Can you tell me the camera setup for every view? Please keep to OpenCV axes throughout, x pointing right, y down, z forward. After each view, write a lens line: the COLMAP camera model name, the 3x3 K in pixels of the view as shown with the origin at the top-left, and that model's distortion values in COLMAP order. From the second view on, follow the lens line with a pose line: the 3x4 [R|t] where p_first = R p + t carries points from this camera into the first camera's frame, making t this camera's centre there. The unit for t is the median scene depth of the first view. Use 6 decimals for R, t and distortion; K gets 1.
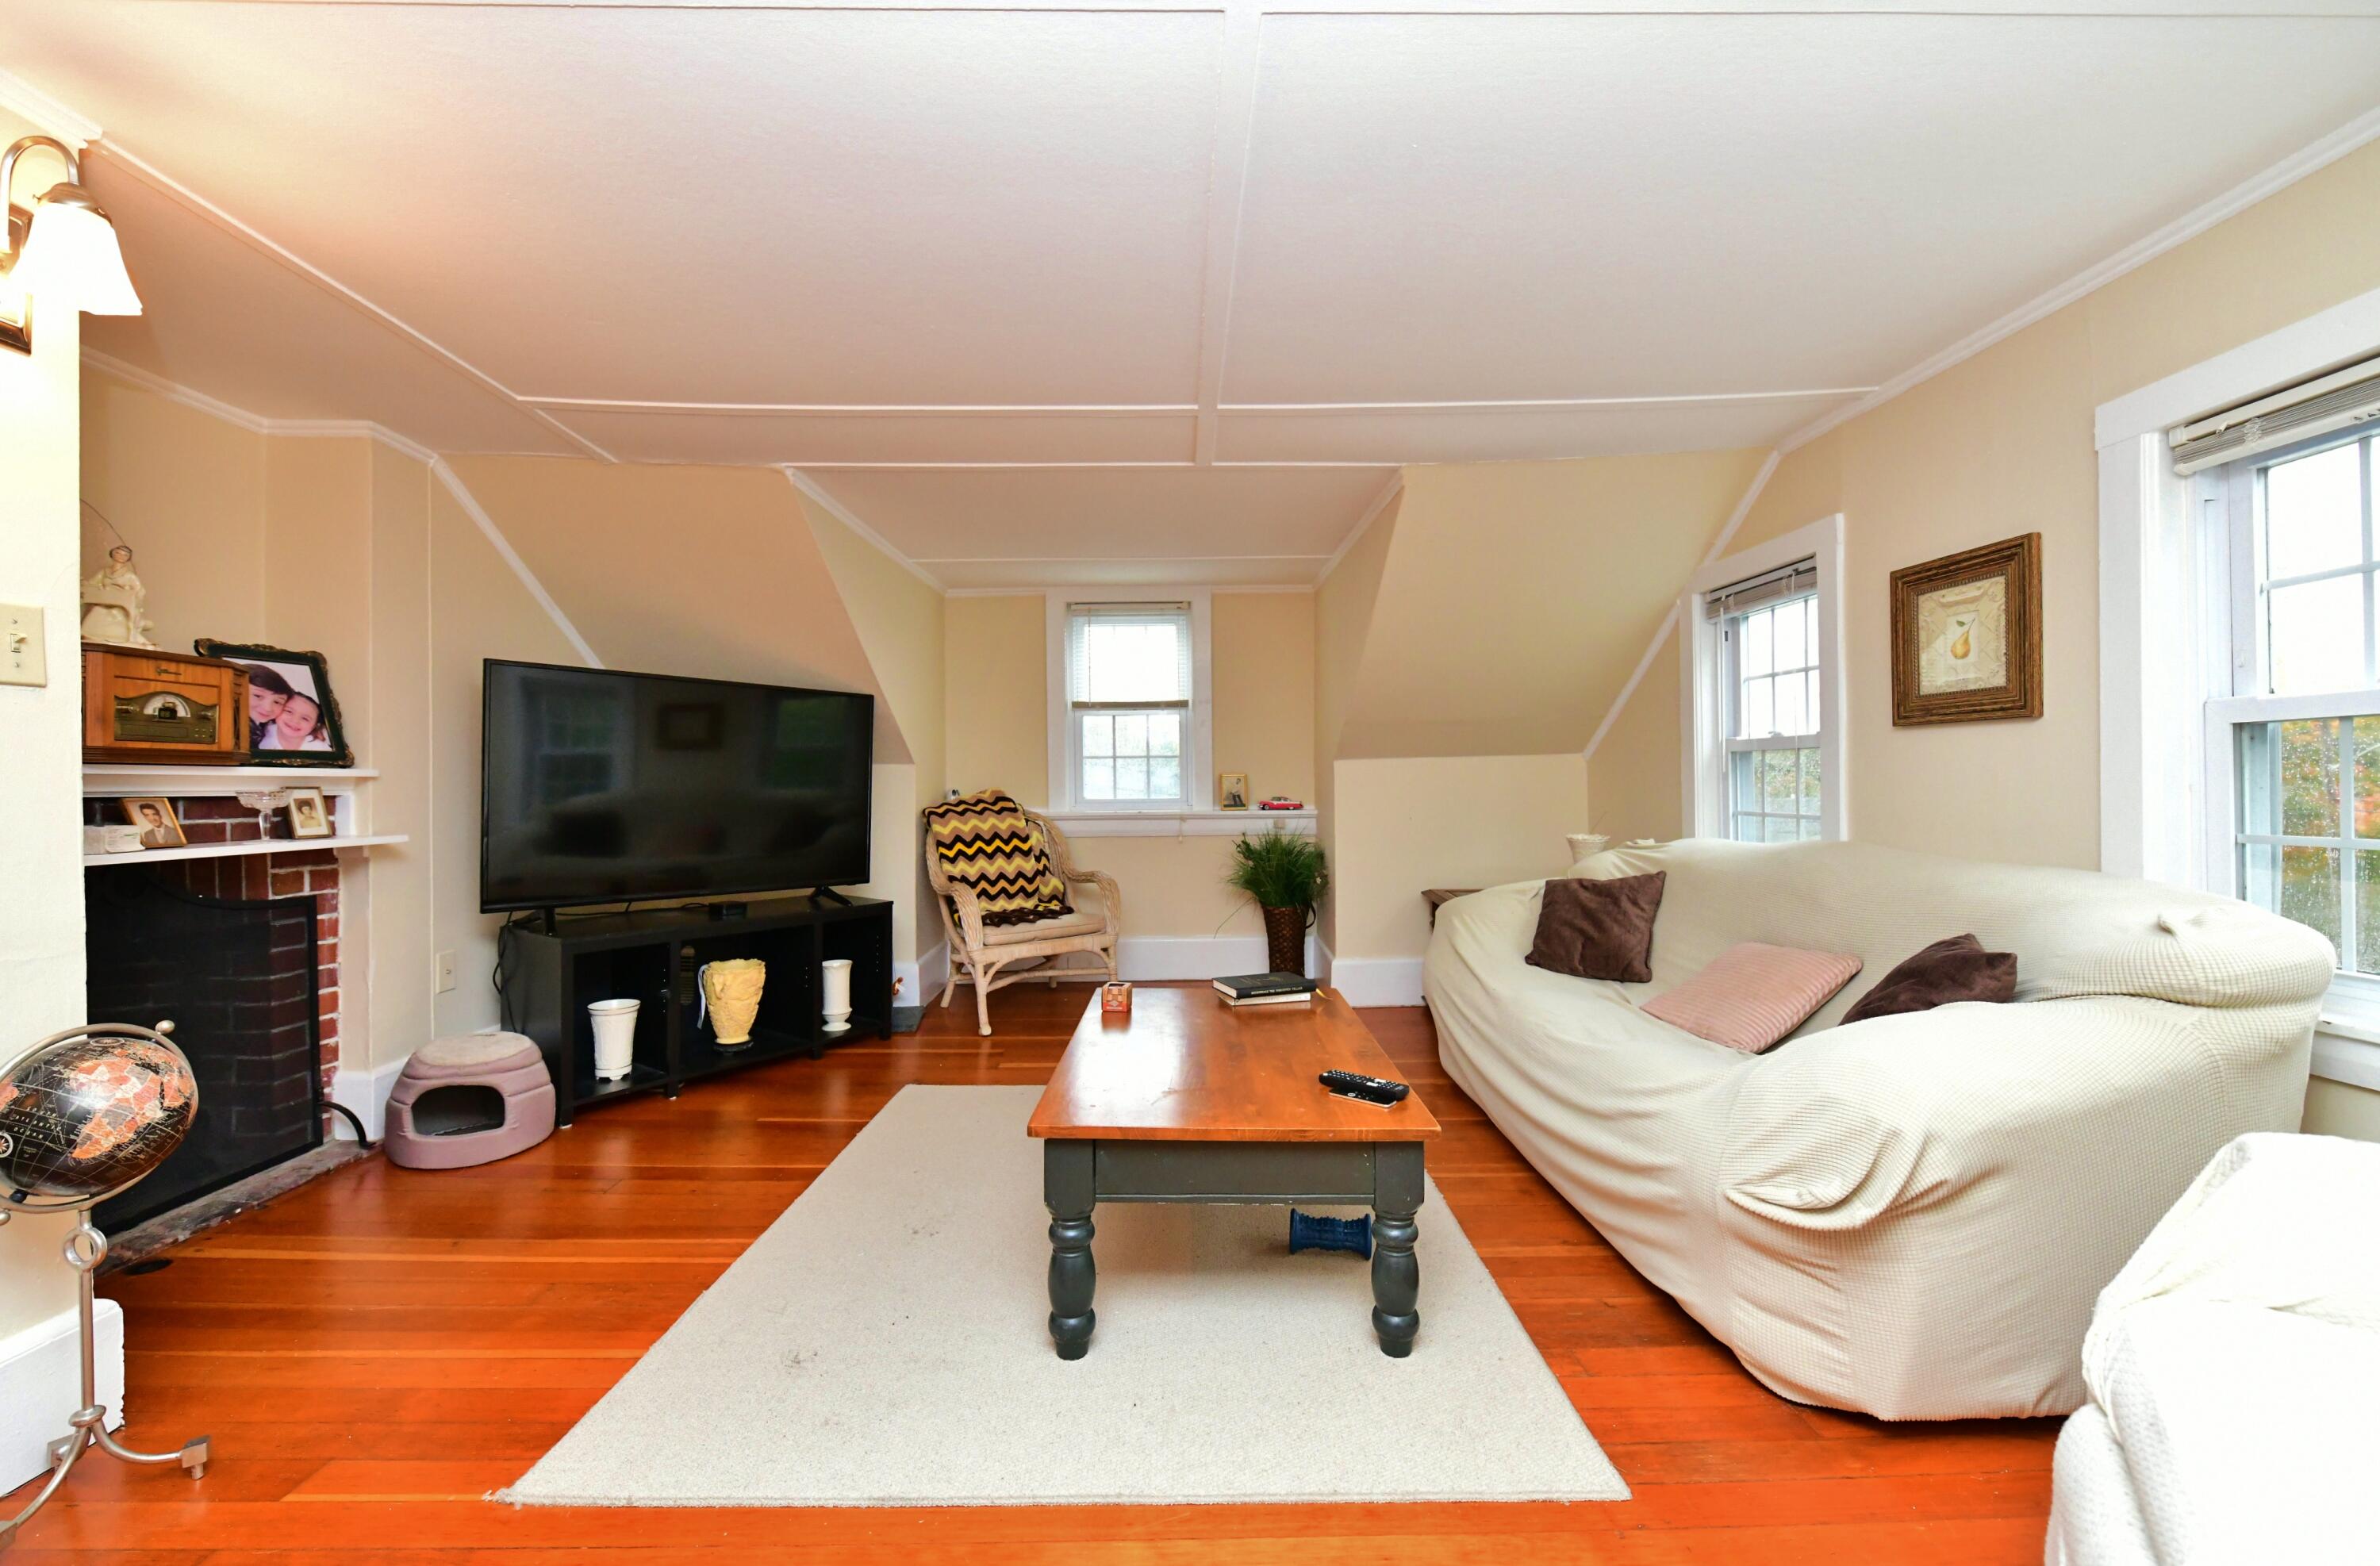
lens RADIAL K [[949.6, 0, 1190.0], [0, 949.6, 783.0], [0, 0, 1]] dist [-0.007151, -0.000381]
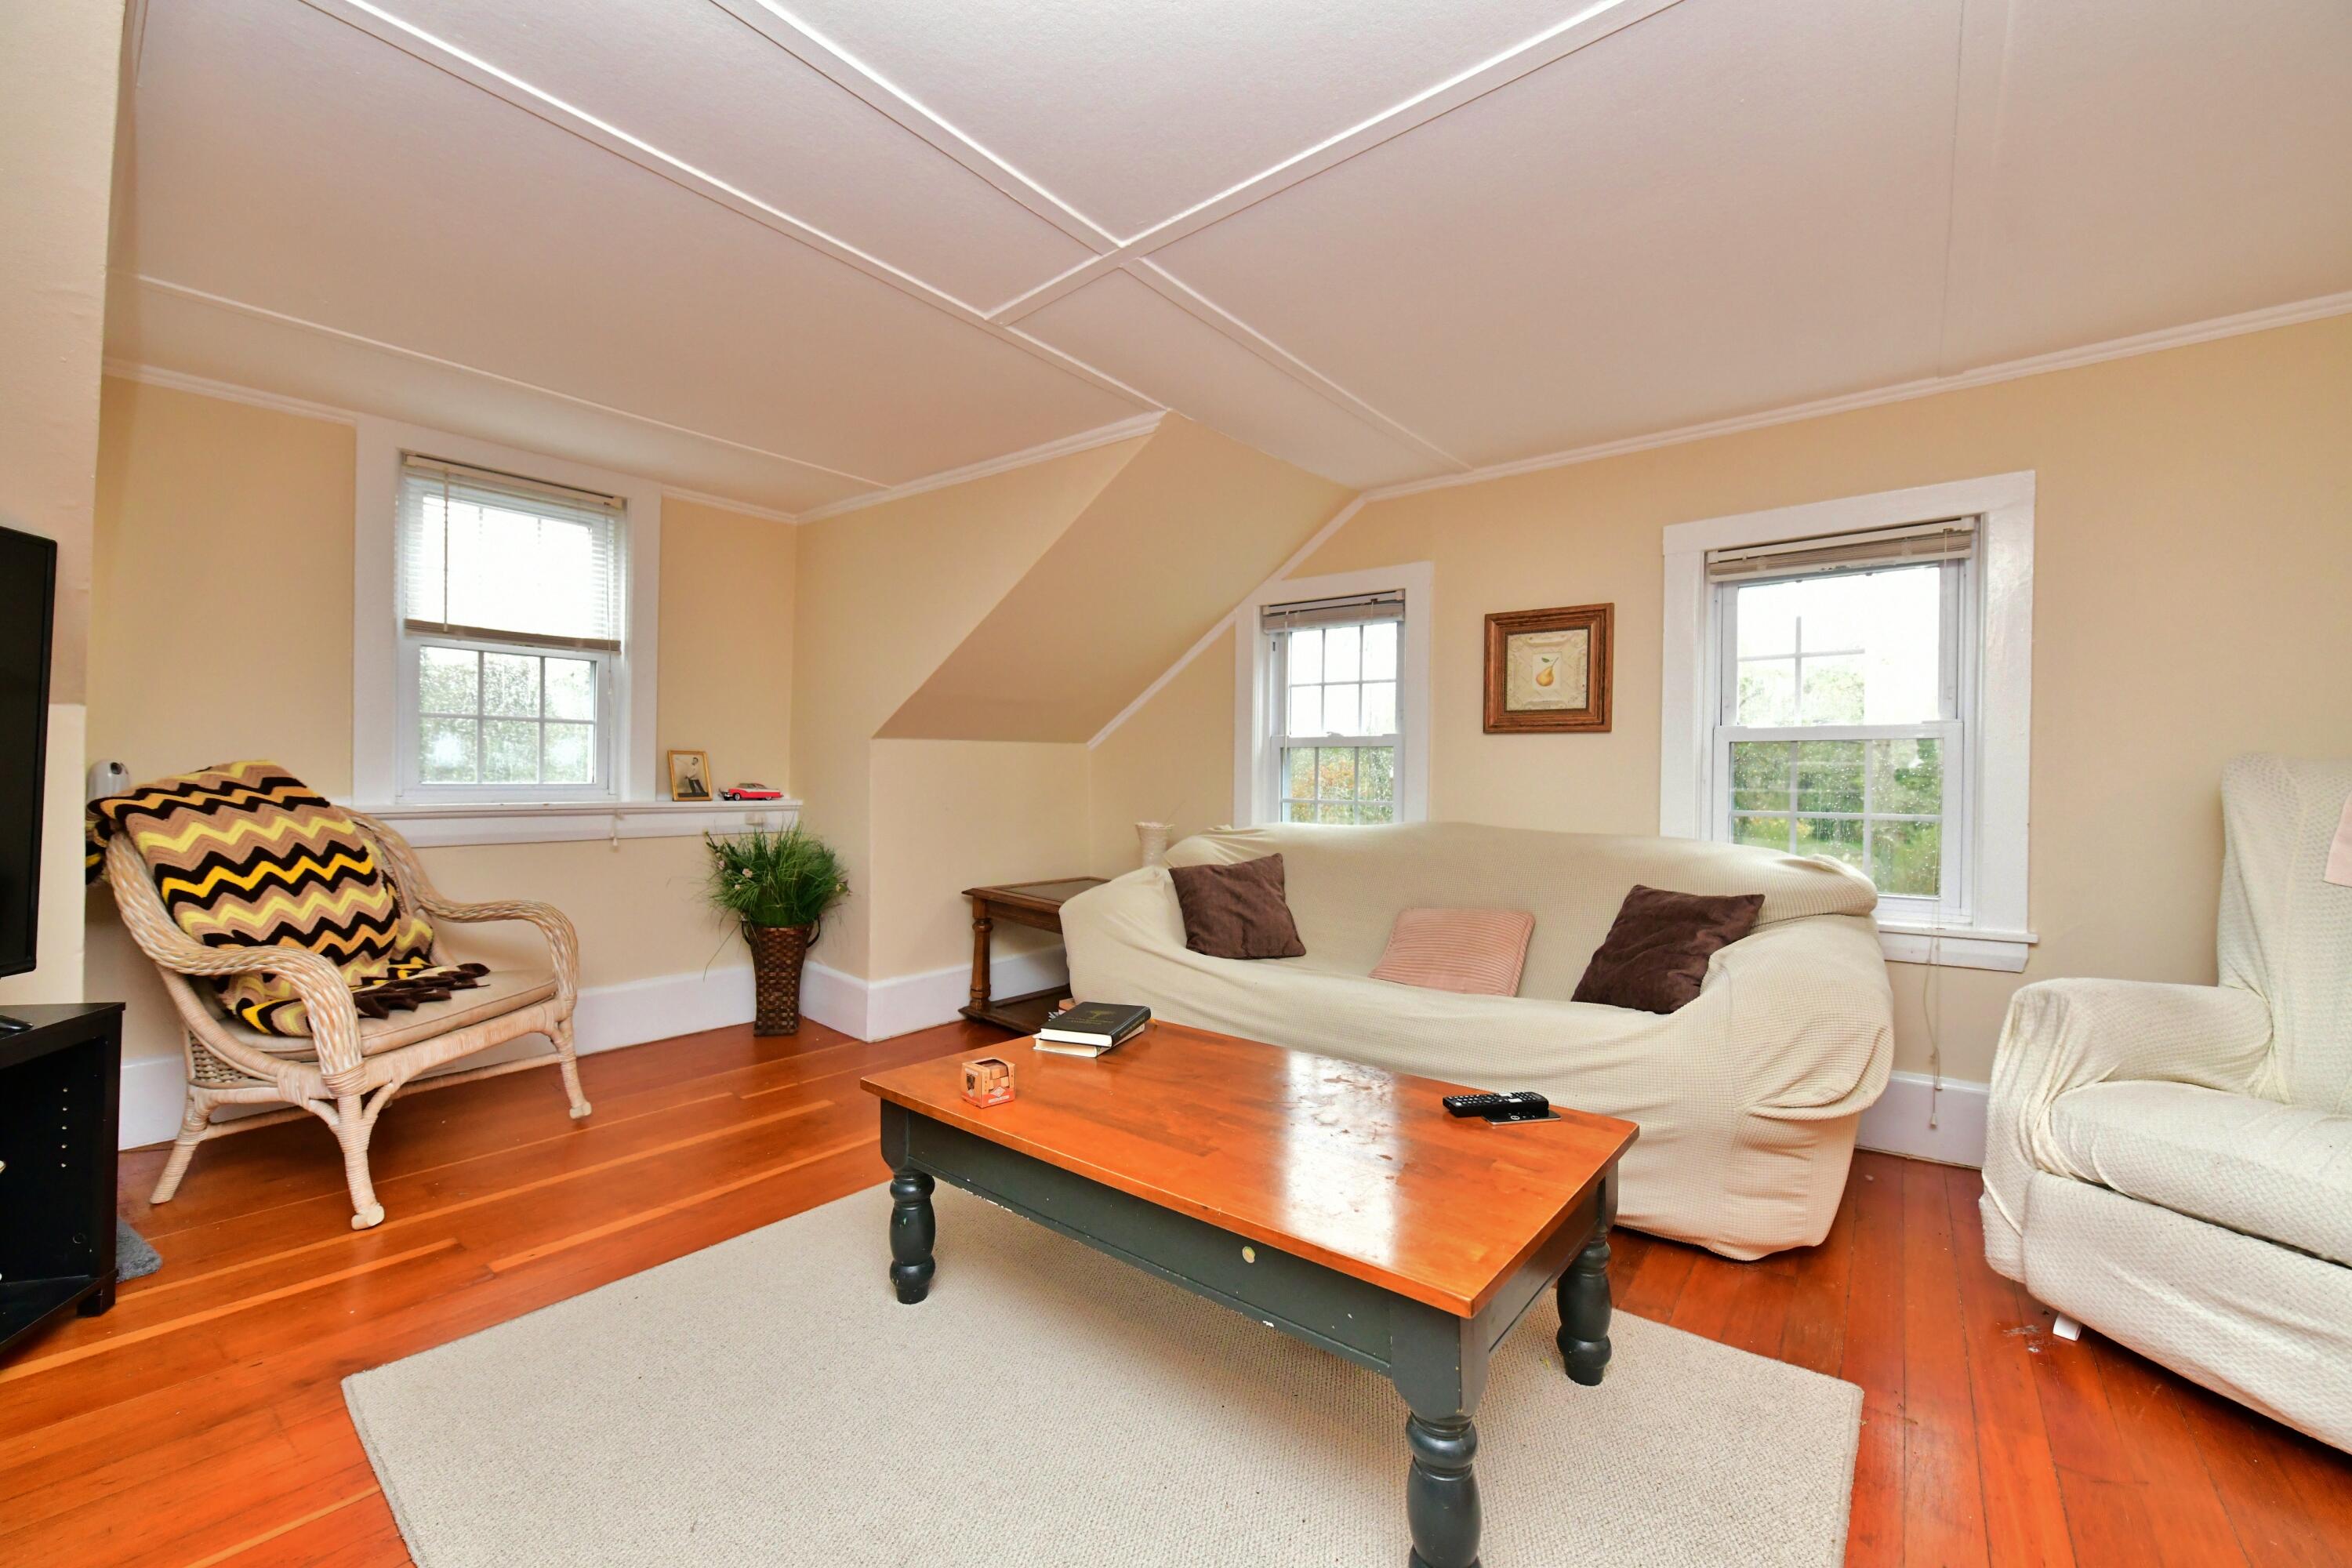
lens RADIAL K [[925.3, 0, 1176.0], [0, 925.3, 784.0], [0, 0, 1]] dist [-0.012278, 0.000072]
pose [[0.635695, 0.009998, 0.771876, -0.397506], [-0.016720, 0.999860, 0.000819, 0.013188], [-0.771759, -0.013426, 0.635773, 0.401995]]
